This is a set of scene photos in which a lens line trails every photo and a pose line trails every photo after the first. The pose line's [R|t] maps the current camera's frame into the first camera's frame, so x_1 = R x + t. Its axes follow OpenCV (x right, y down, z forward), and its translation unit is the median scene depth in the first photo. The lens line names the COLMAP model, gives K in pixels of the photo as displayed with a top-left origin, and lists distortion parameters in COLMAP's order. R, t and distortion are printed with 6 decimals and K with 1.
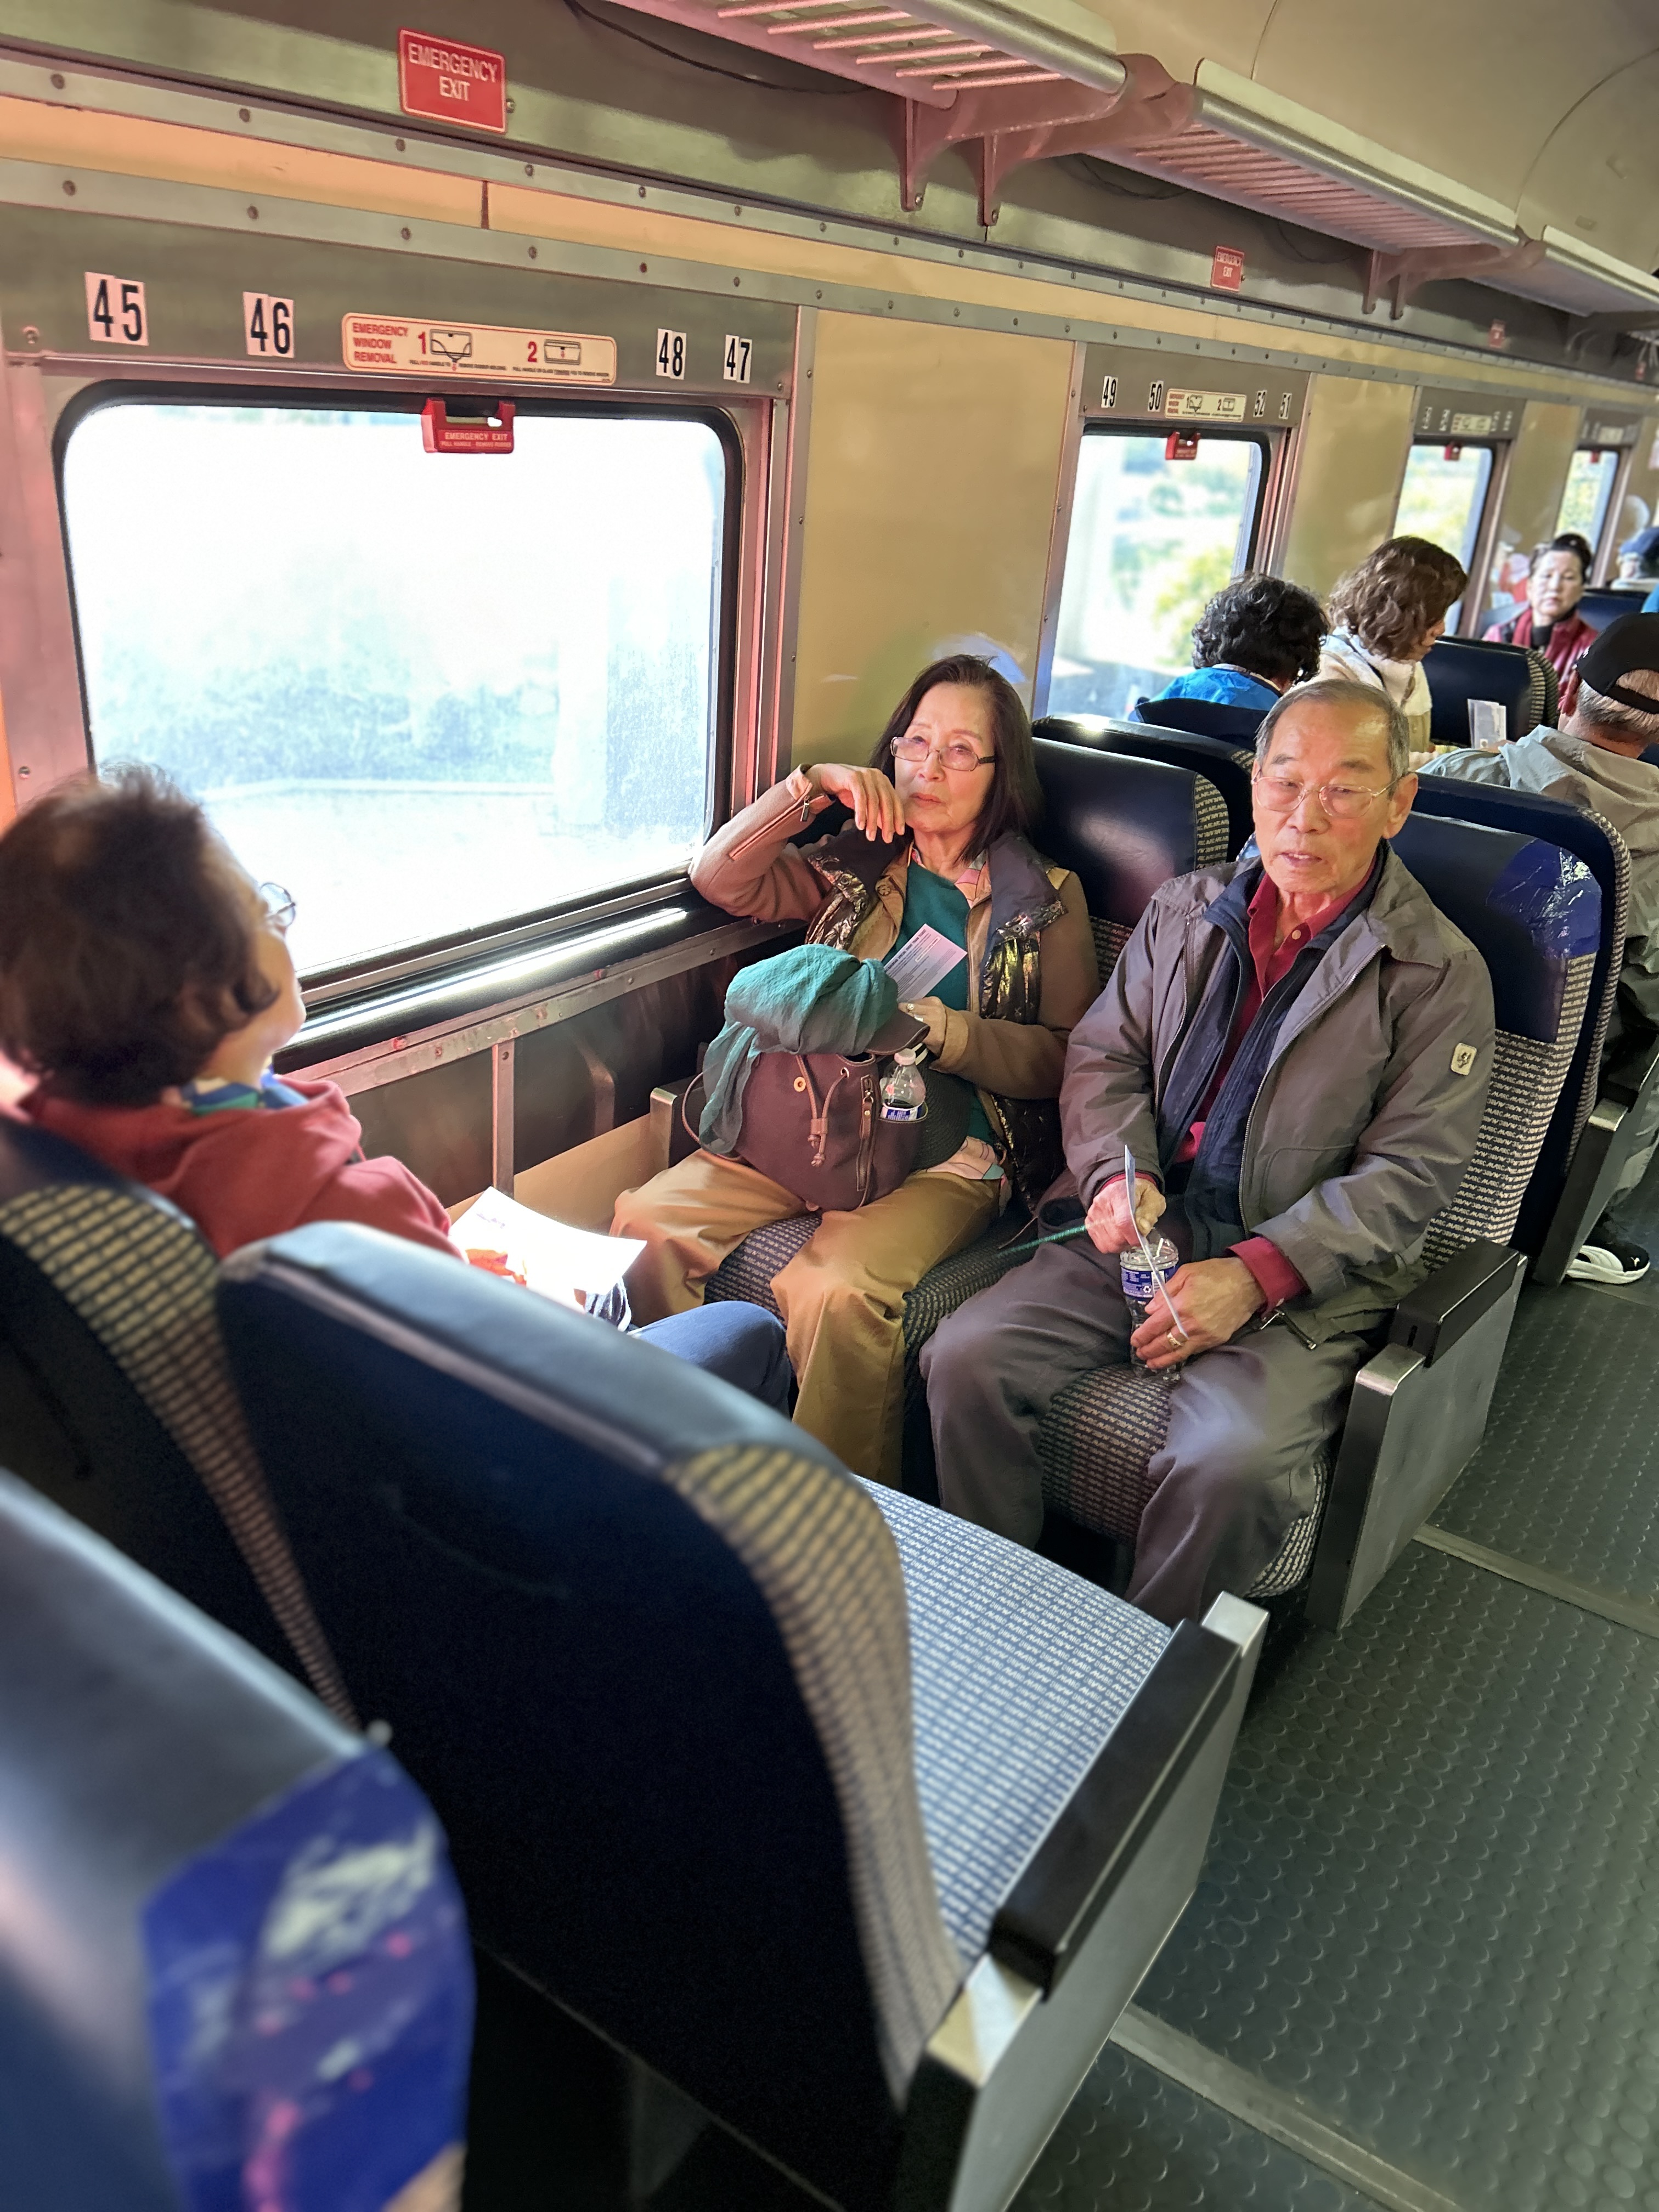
lens RADIAL K [[1808.5, 0, 838.8], [0, 1808.5, 1192.7], [0, 0, 1]] dist [0.039178, -0.011080]
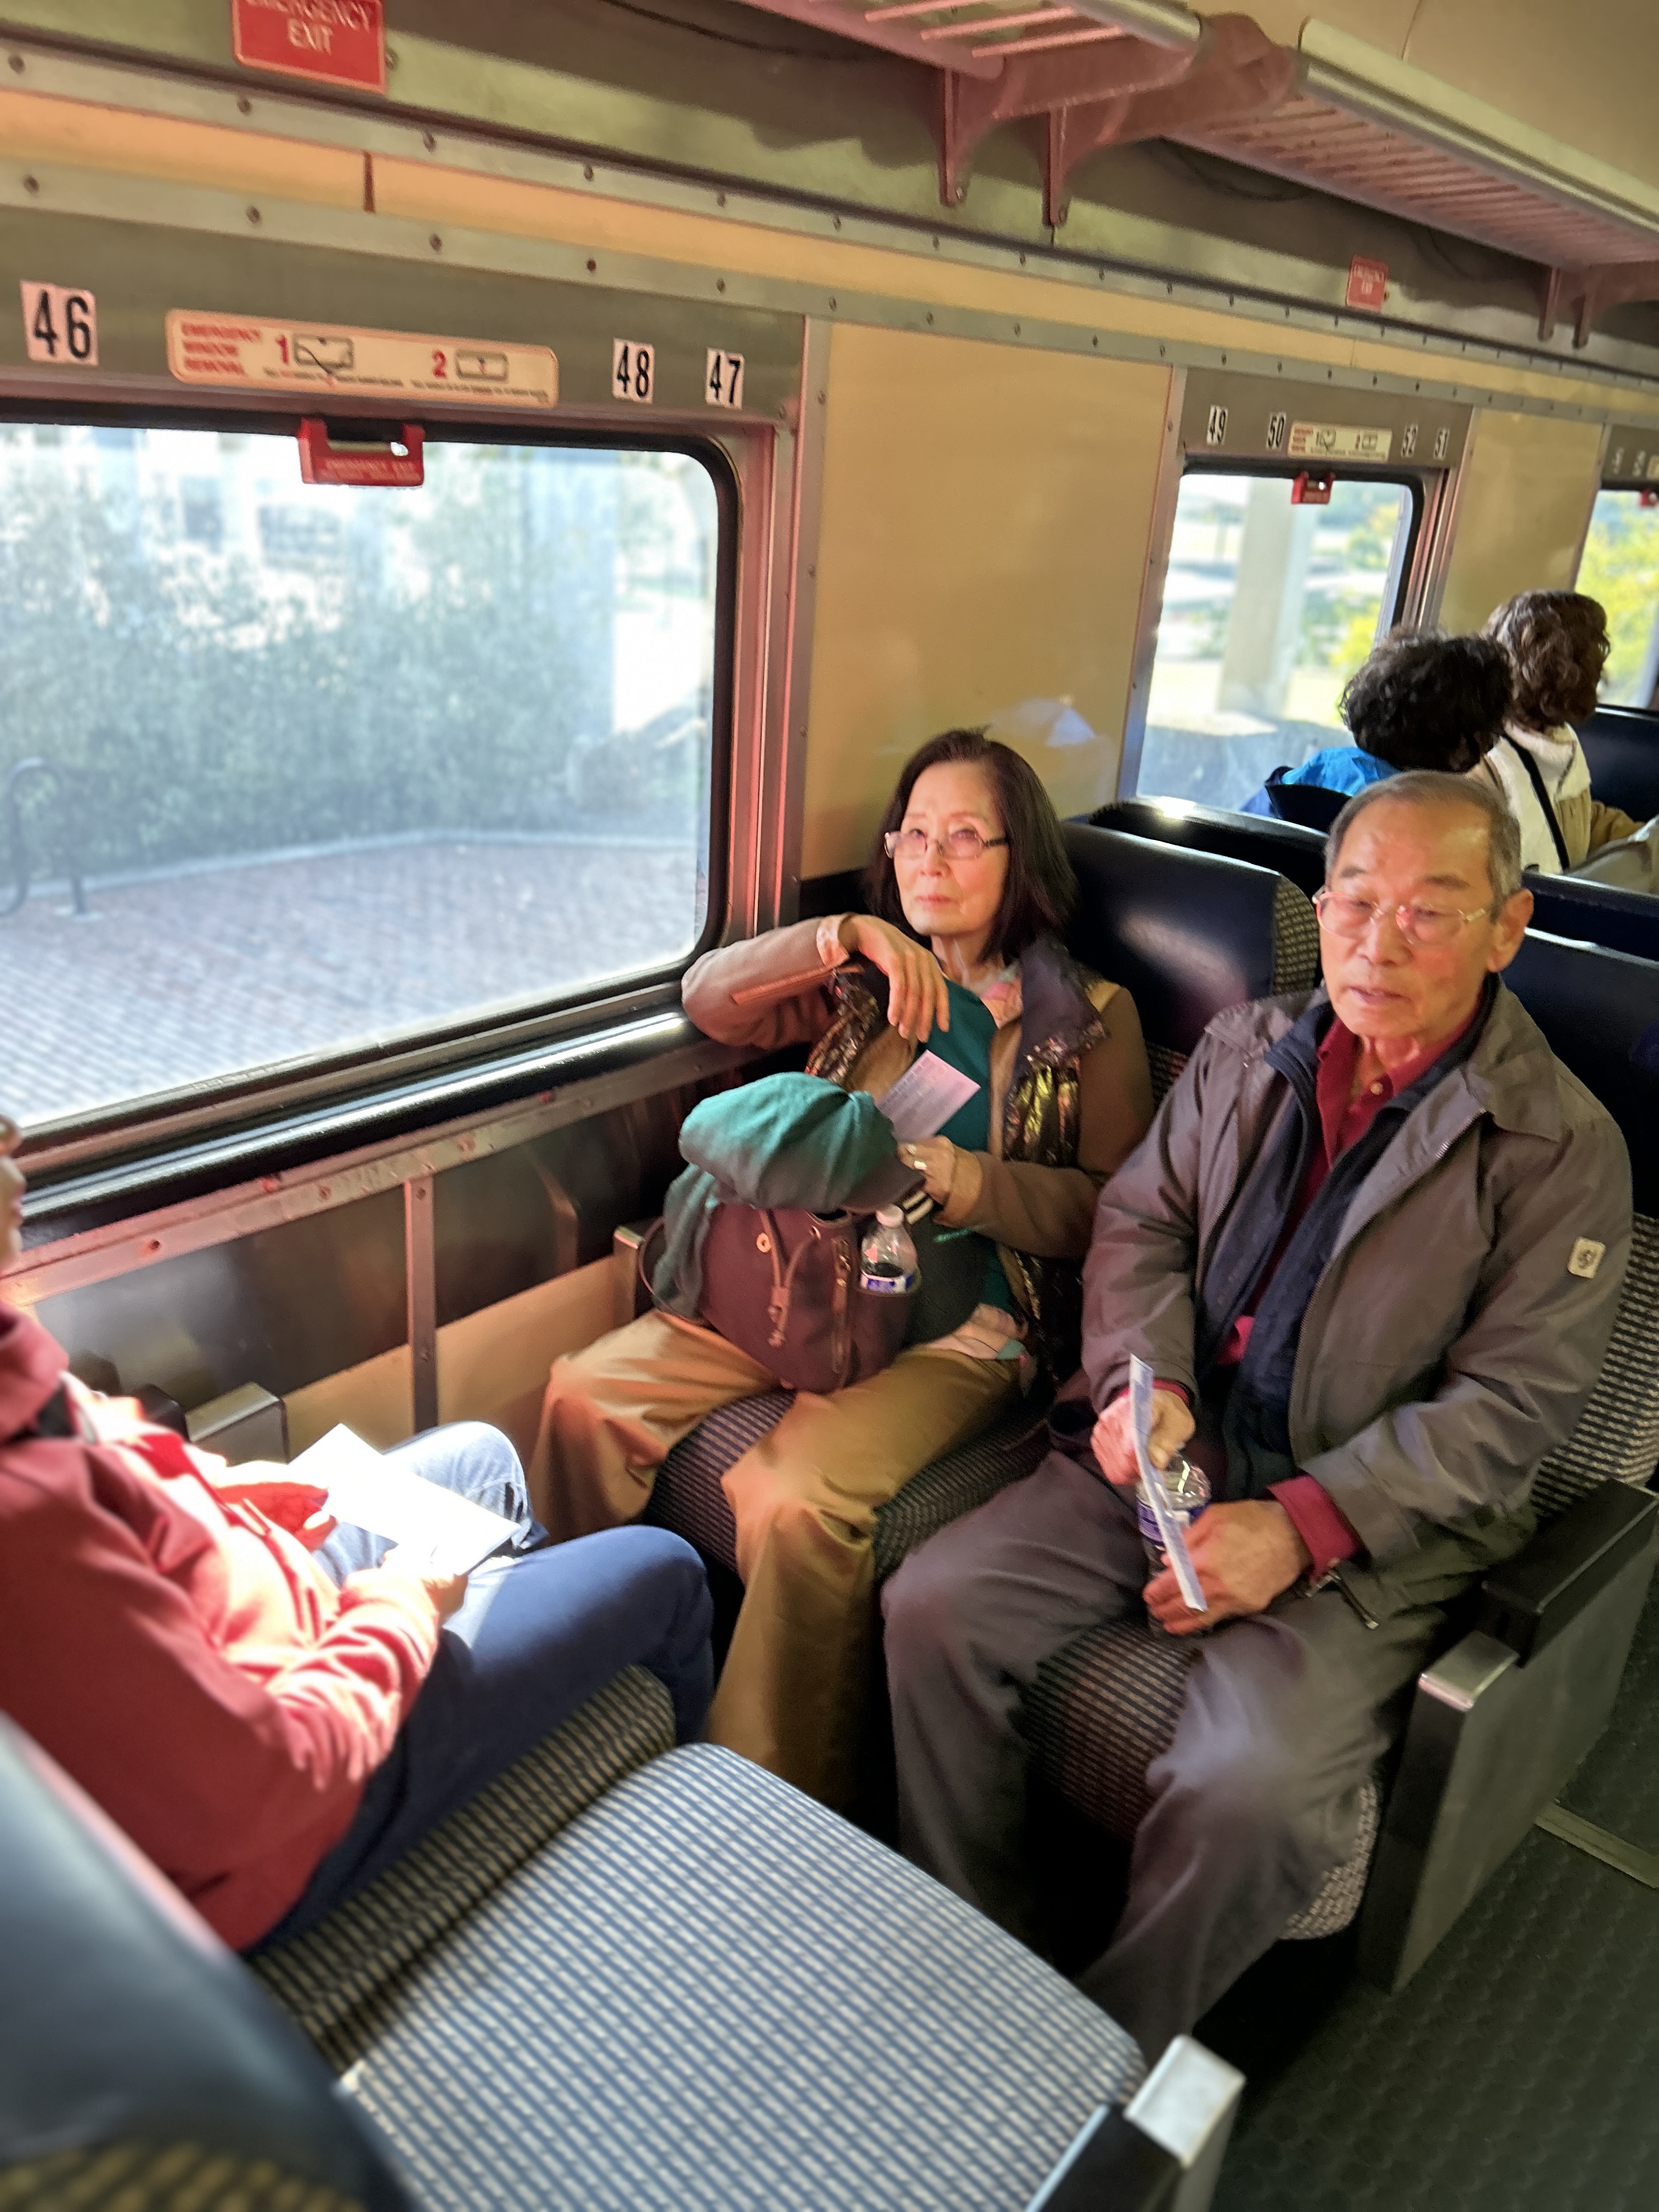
lens RADIAL K [[1808.5, 0, 838.8], [0, 1808.5, 1192.7], [0, 0, 1]] dist [0.039178, -0.011080]
pose [[0.994478, 0.037461, -0.098029, 0.093444], [-0.040035, 0.998900, -0.024422, -0.064683], [0.097006, 0.028212, 0.994884, 0.181478]]
